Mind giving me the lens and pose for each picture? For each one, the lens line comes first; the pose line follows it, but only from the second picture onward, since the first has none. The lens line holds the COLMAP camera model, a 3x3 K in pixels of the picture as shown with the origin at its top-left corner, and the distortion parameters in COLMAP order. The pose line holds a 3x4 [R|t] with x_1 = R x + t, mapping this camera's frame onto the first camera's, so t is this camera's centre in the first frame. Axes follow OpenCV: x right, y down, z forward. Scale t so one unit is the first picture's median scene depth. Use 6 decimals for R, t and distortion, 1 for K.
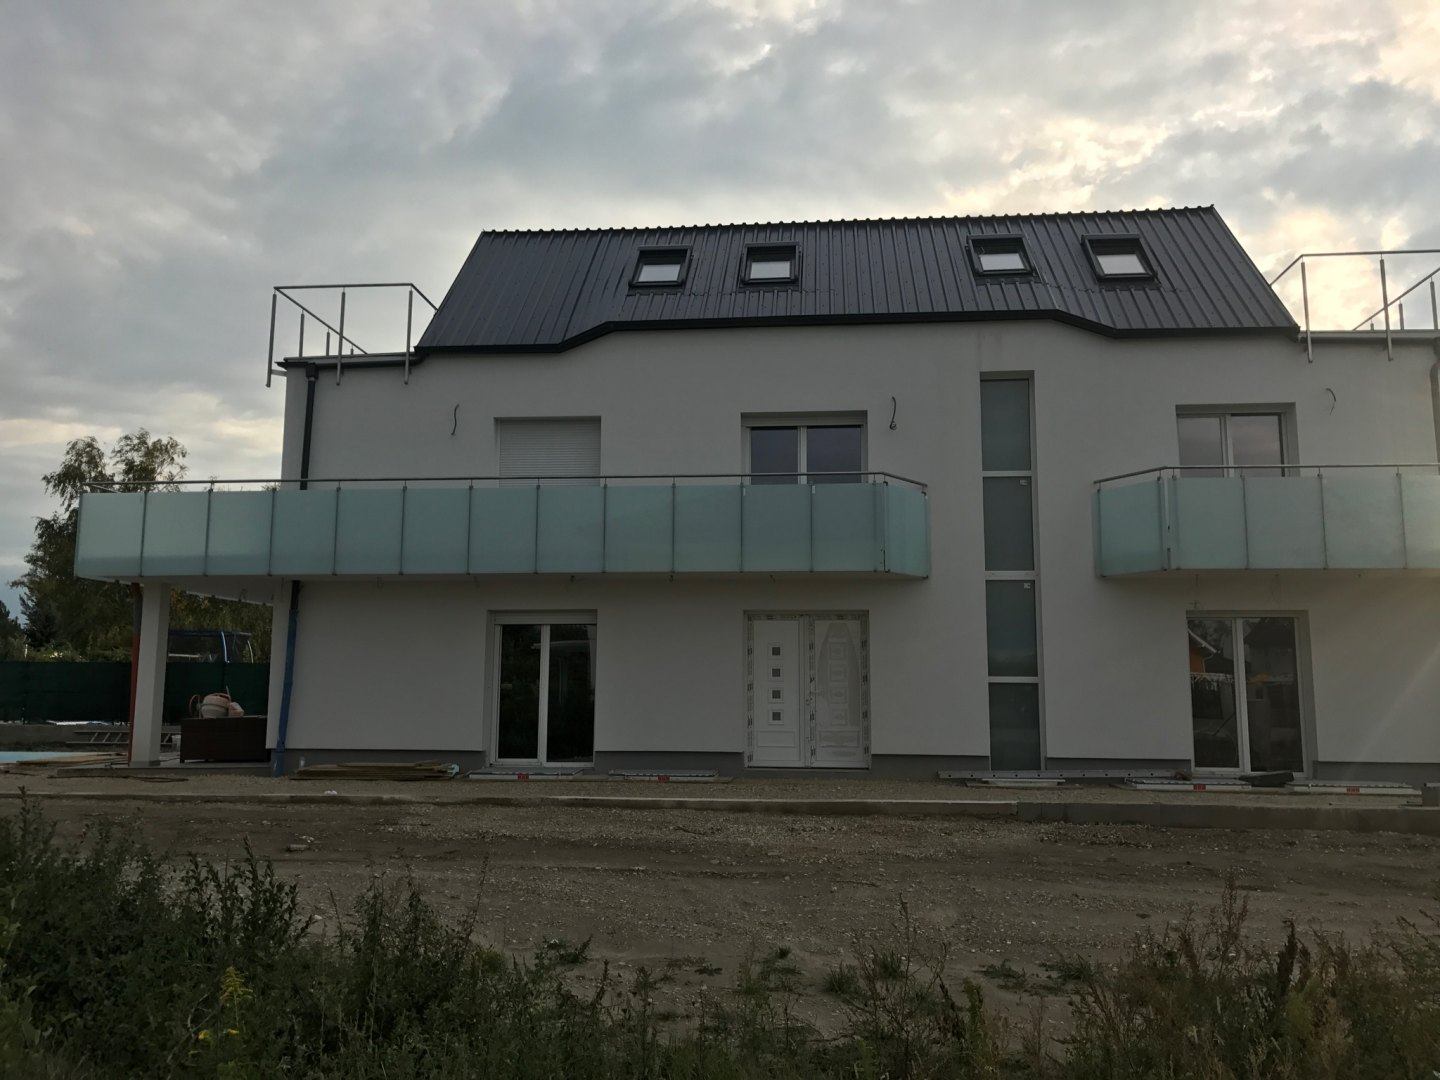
lens RADIAL K [[1180.5, 0, 720.0], [0, 1180.5, 540.0], [0, 0, 1]] dist [0.000488, -0.000262]
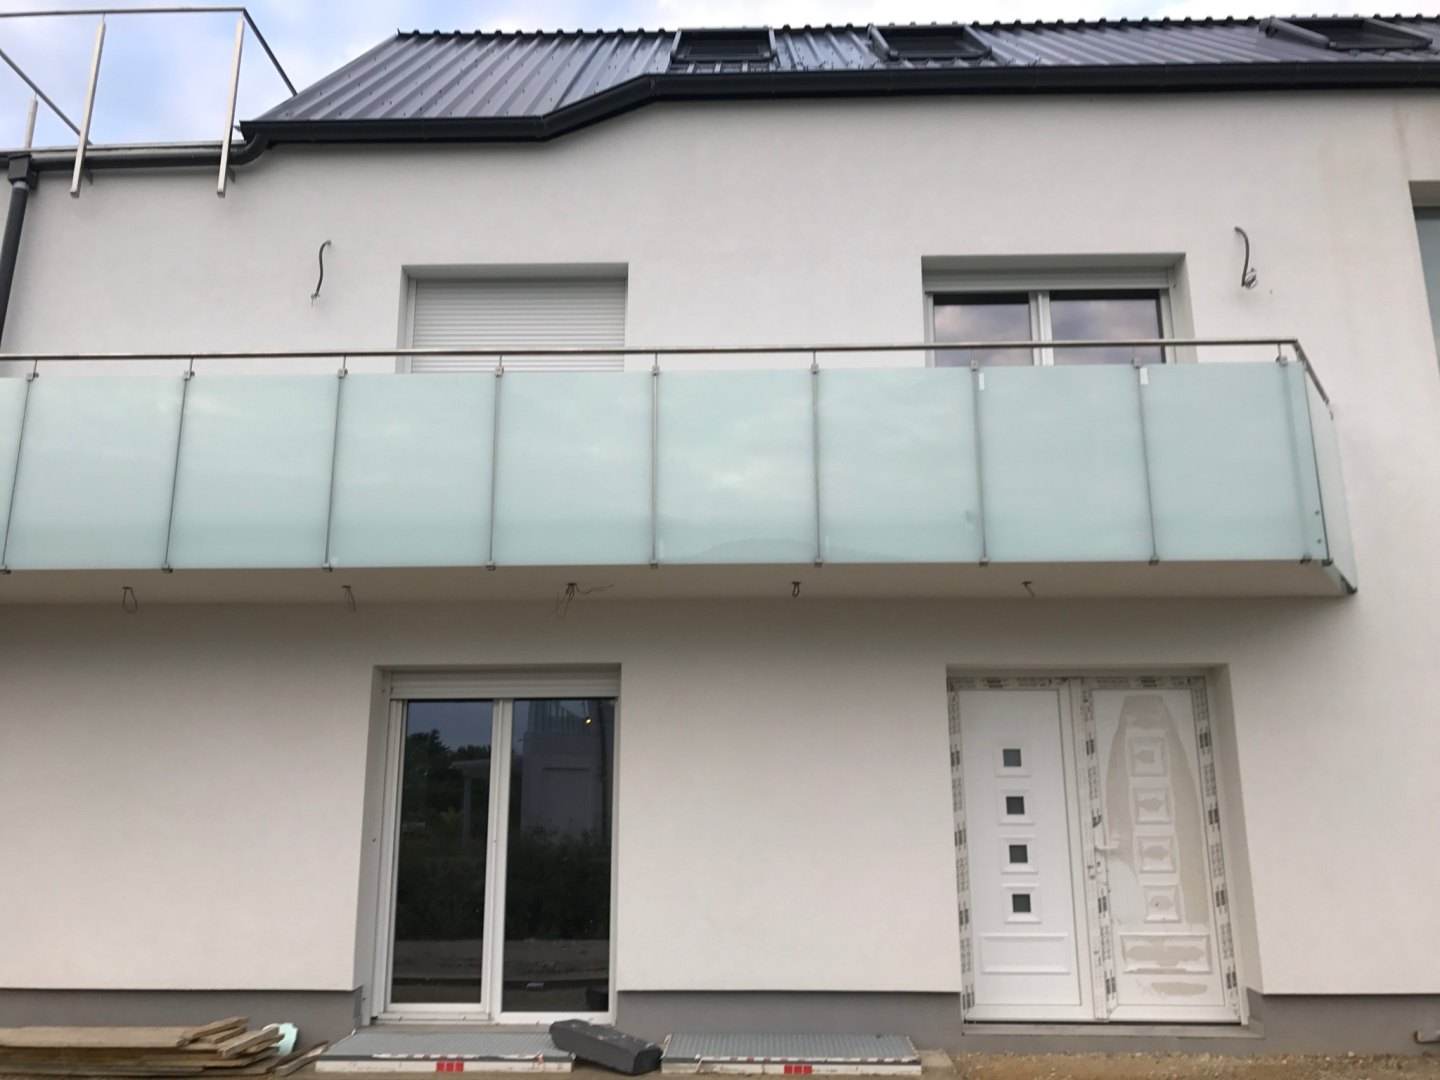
lens RADIAL K [[1209.5, 0, 720.0], [0, 1209.5, 540.0], [0, 0, 1]] dist [-0.011466, 0.000450]
pose [[0.997870, 0.008911, 0.064619, -0.097329], [-0.002172, 0.994614, -0.103625, 0.059369], [-0.065194, 0.103264, 0.992515, 0.535015]]
